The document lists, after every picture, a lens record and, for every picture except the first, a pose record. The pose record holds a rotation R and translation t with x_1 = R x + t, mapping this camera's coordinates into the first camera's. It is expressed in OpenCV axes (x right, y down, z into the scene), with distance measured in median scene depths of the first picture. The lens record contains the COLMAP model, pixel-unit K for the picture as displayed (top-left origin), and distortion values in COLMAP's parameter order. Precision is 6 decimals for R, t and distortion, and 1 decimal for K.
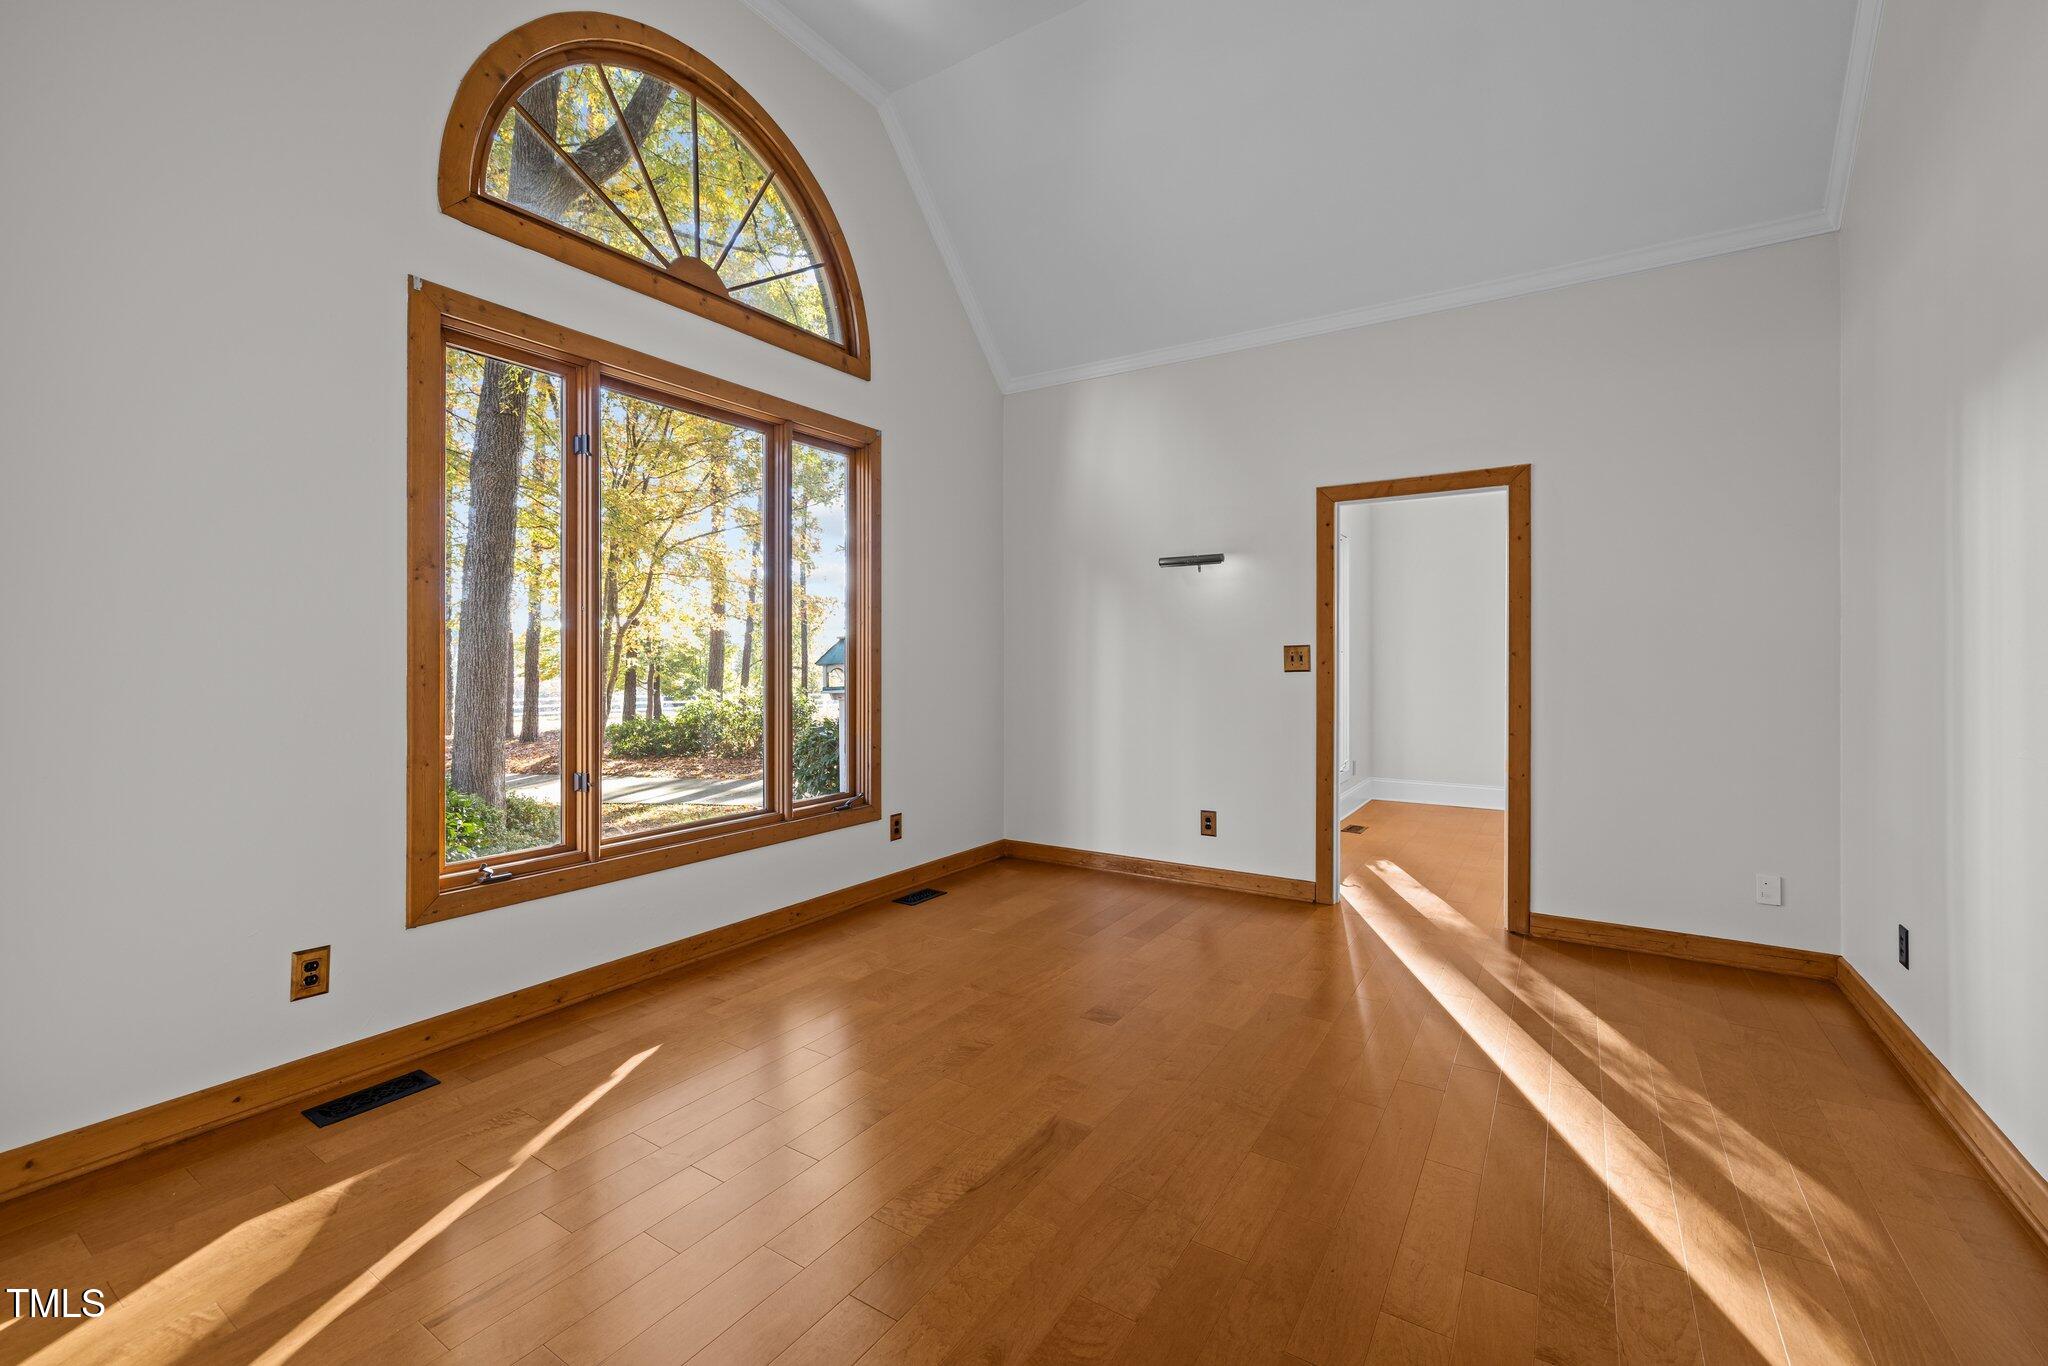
lens RADIAL K [[854.4, 0, 1016.1], [0, 854.4, 667.8], [0, 0, 1]] dist [-0.000852, 0.000317]
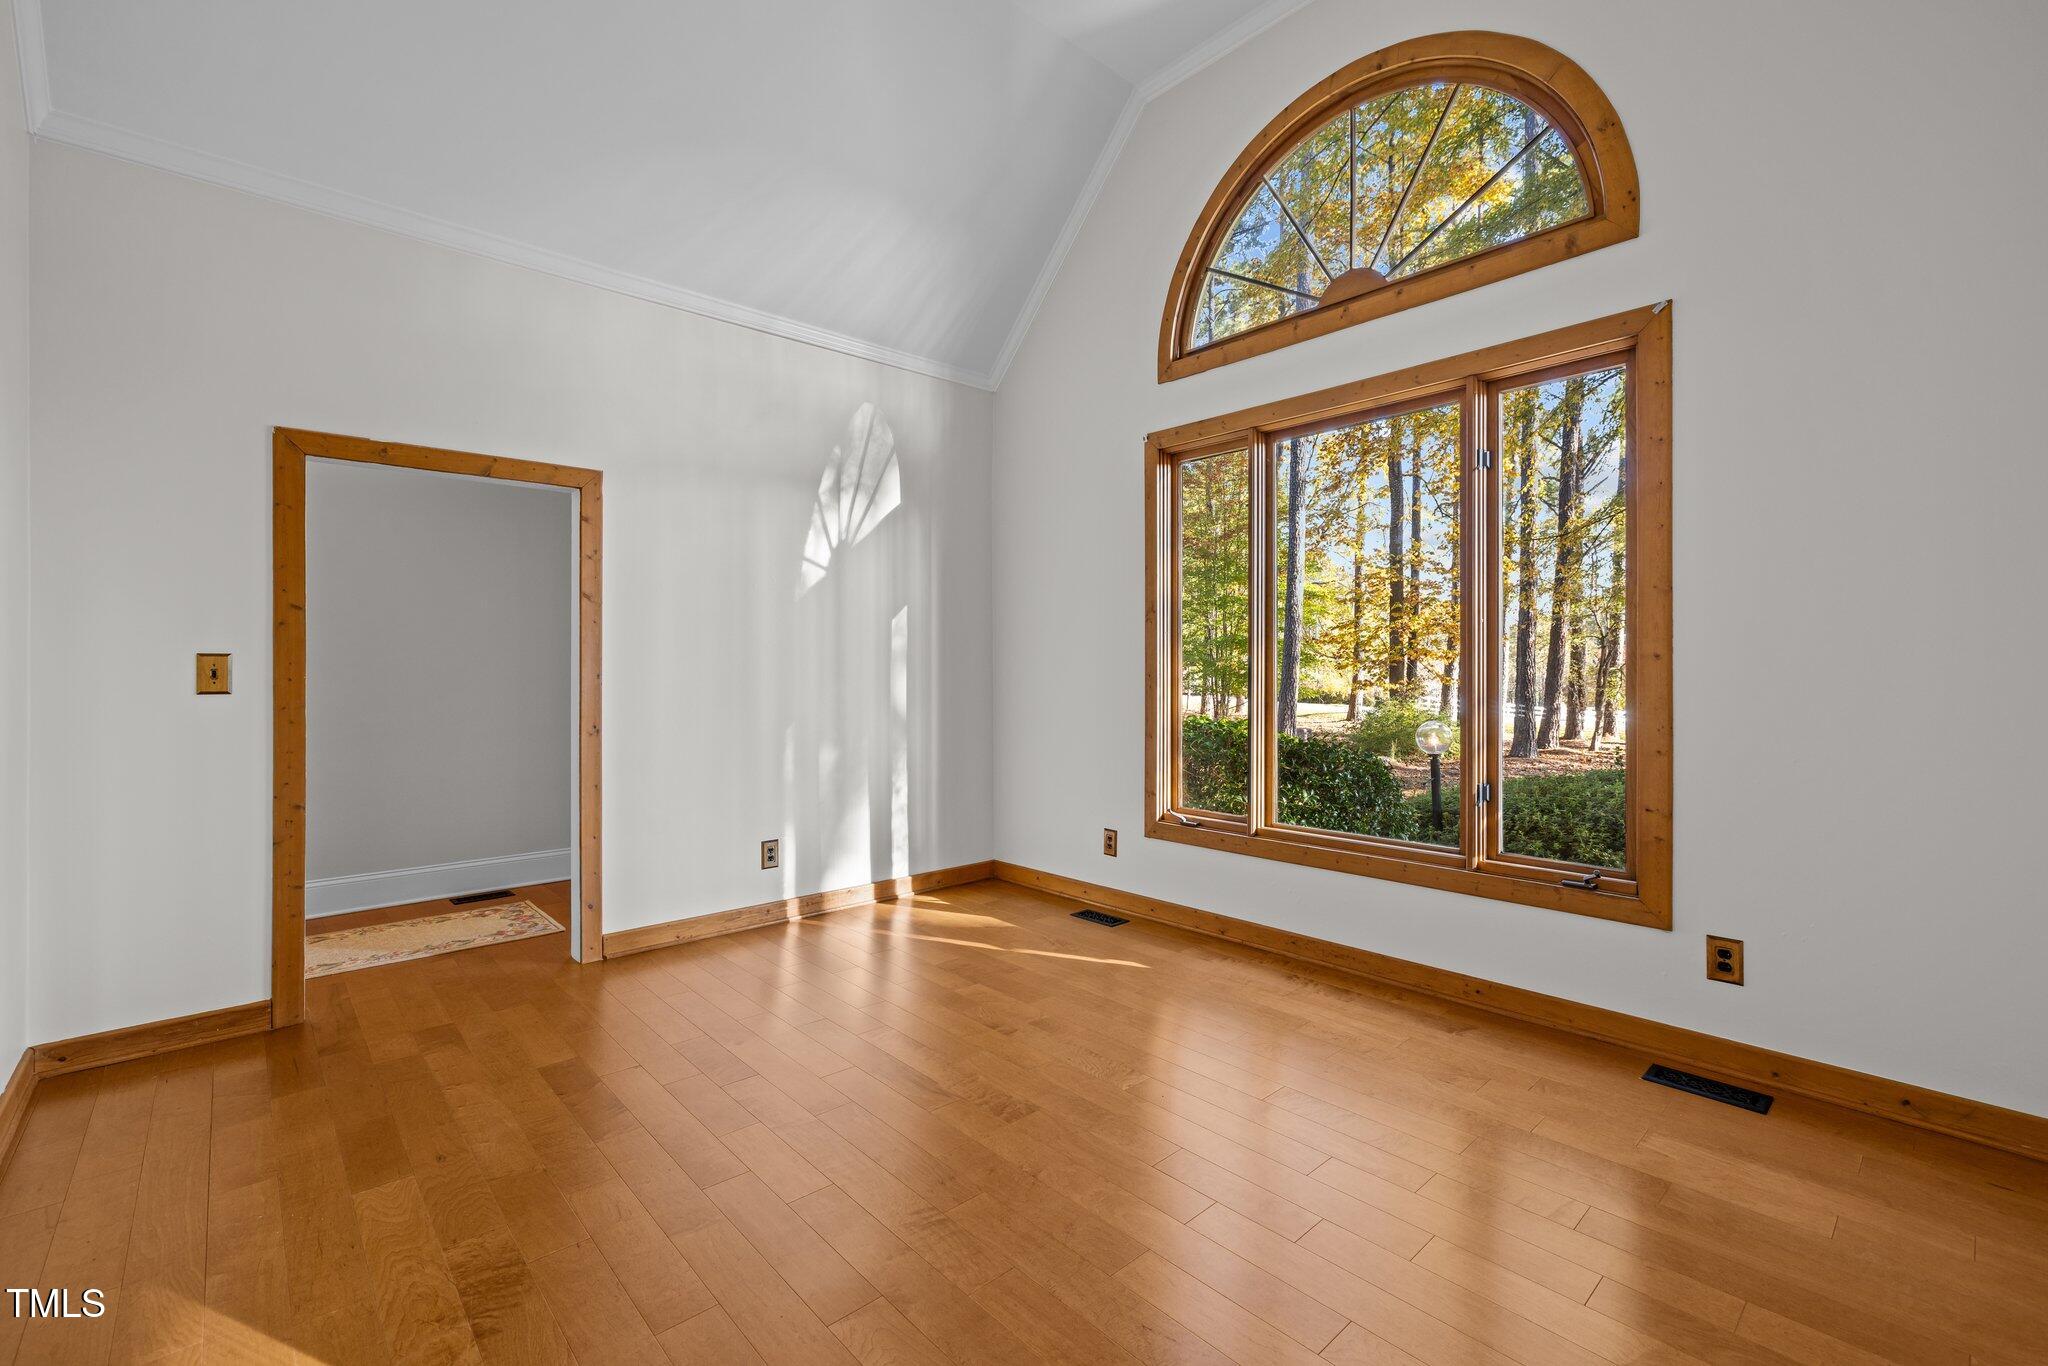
lens RADIAL K [[879.6, 0, 1011.8], [0, 879.6, 665.3], [0, 0, 1]] dist [0.001768, -0.000224]
pose [[-0.263846, -0.003909, -0.964557, 0.732552], [-0.005358, 0.999982, -0.002587, -0.011212], [0.964550, 0.004485, -0.263863, 0.902579]]
